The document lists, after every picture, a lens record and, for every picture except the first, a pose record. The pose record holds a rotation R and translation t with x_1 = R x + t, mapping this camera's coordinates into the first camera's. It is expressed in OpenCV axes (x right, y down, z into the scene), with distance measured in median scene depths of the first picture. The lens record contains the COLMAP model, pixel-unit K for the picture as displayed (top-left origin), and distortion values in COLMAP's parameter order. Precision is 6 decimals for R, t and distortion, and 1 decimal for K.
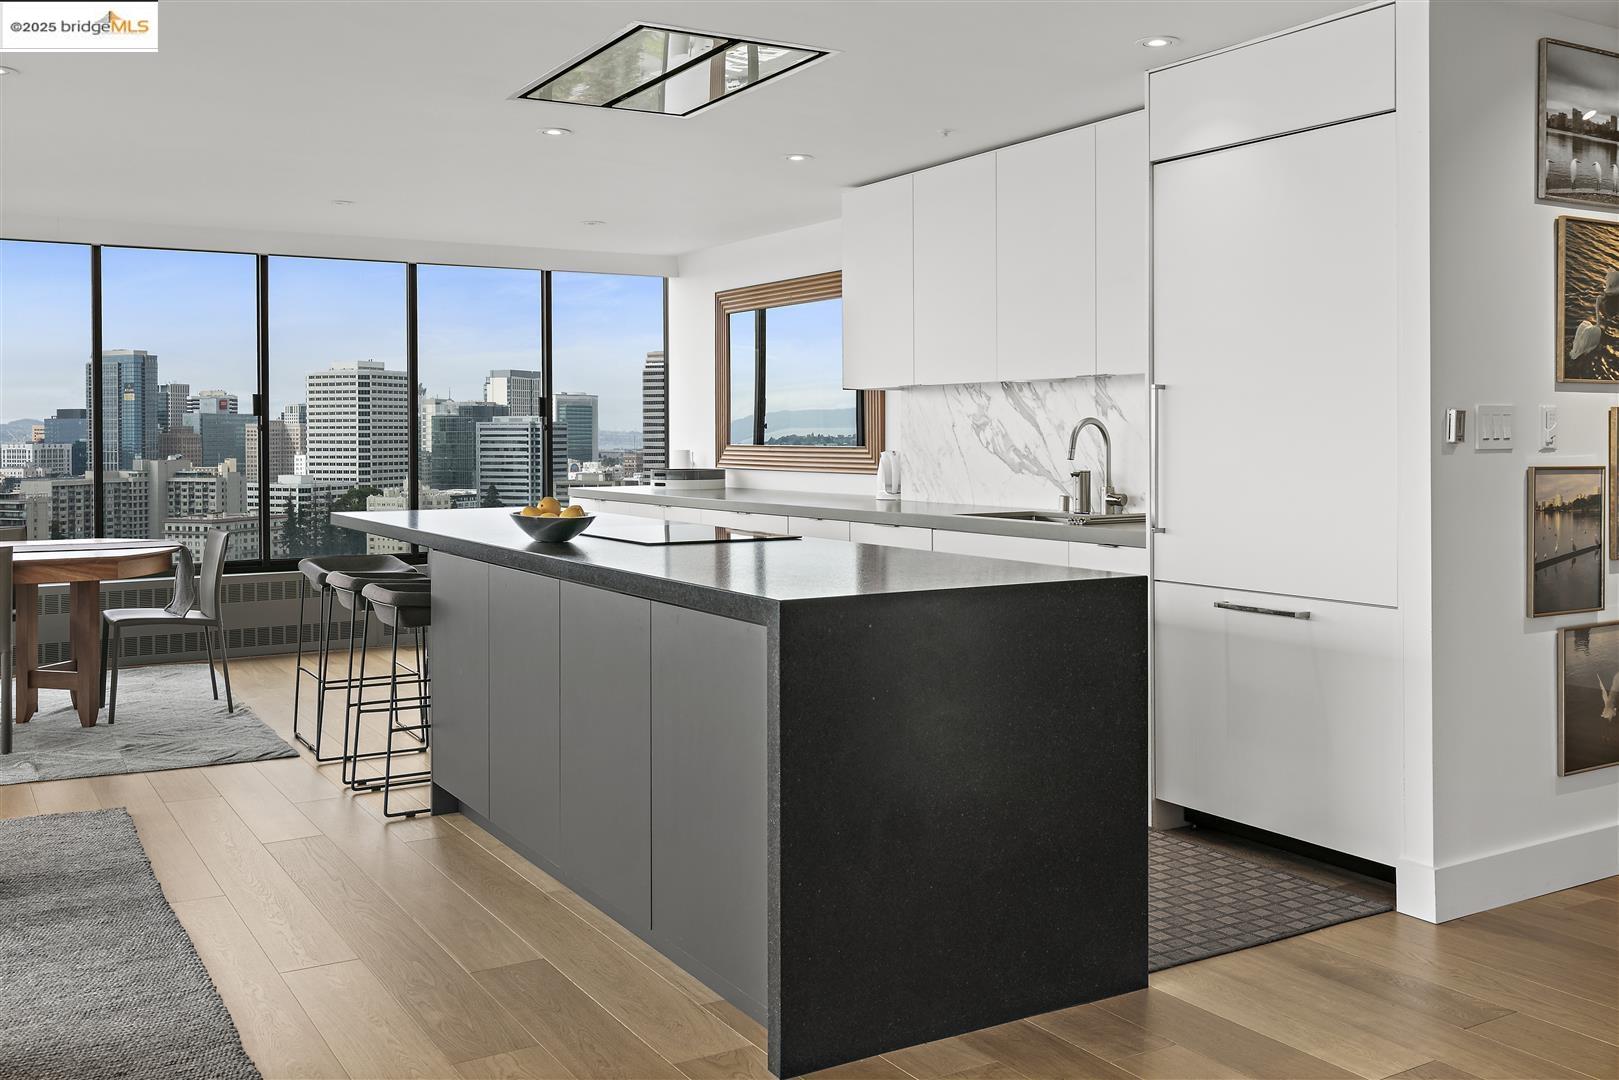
lens RADIAL K [[1492.3, 0, 792.0], [0, 1492.3, 425.5], [0, 0, 1]] dist [0.011385, 0.000000]
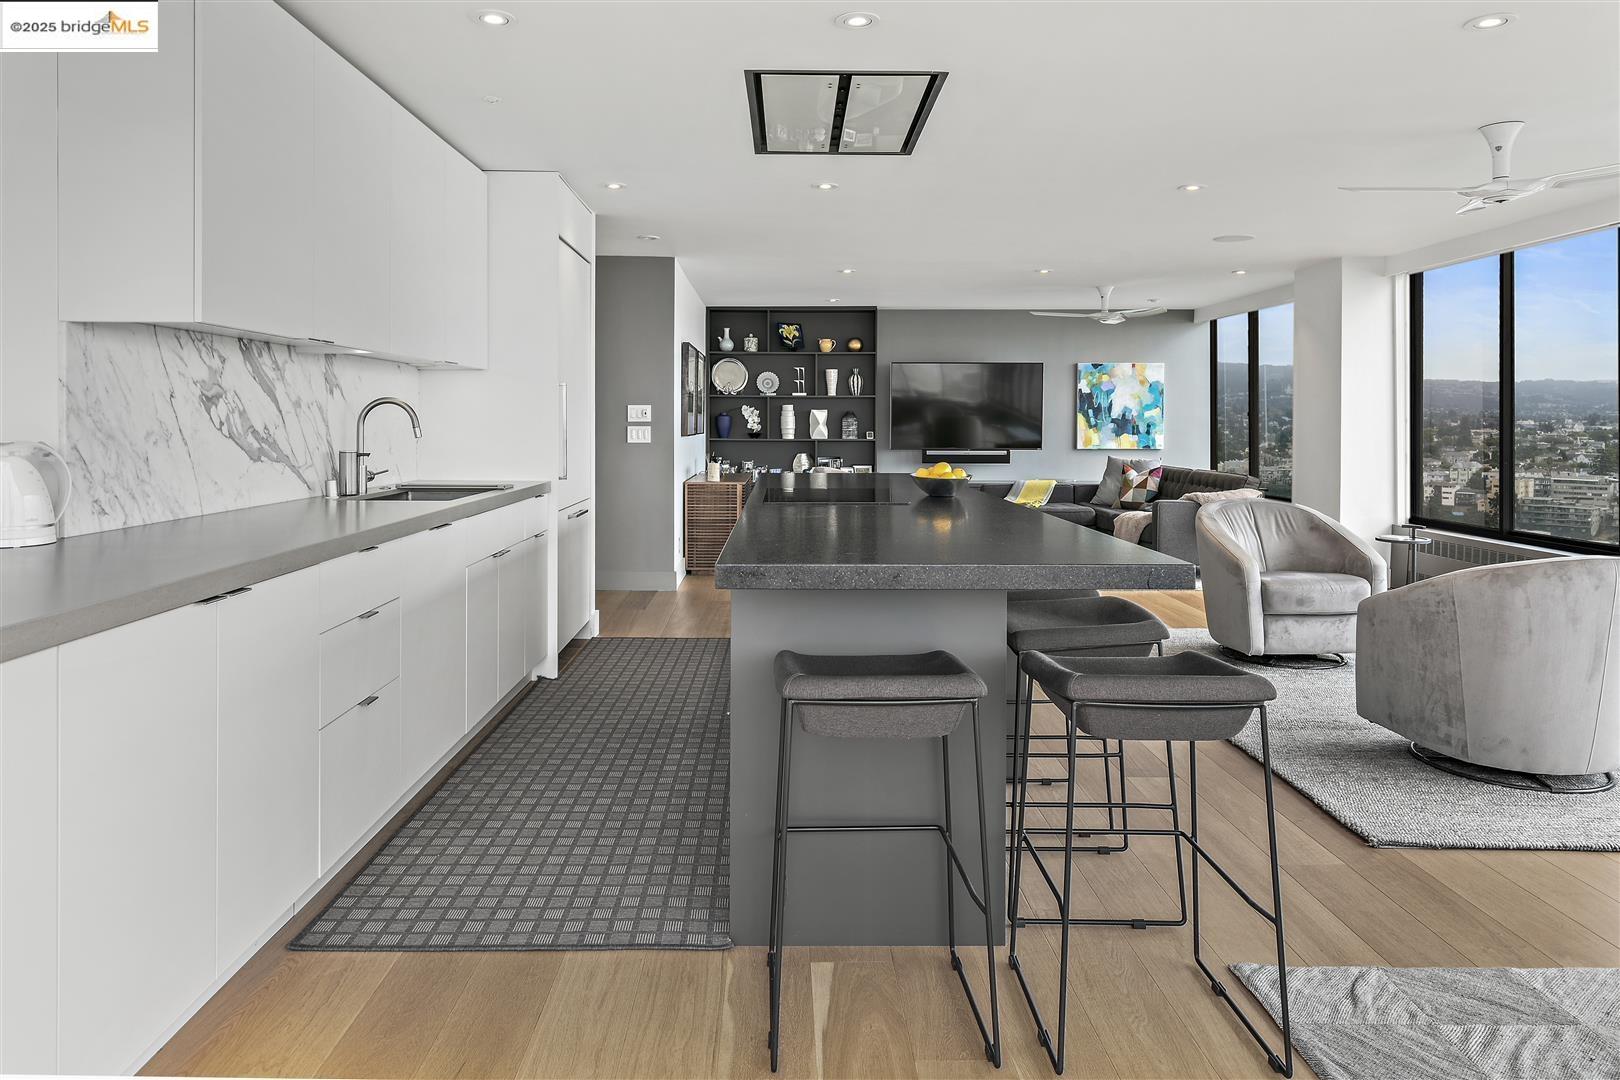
lens RADIAL K [[1009.0, 0, 773.9], [0, 1009.0, 417.6], [0, 0, 1]] dist [0.015137, -0.007813]
pose [[-0.863976, -0.001785, 0.503531, -0.351034], [-0.007497, 0.999928, -0.009319, 0.012106], [-0.503478, -0.011826, -0.863927, 1.342329]]
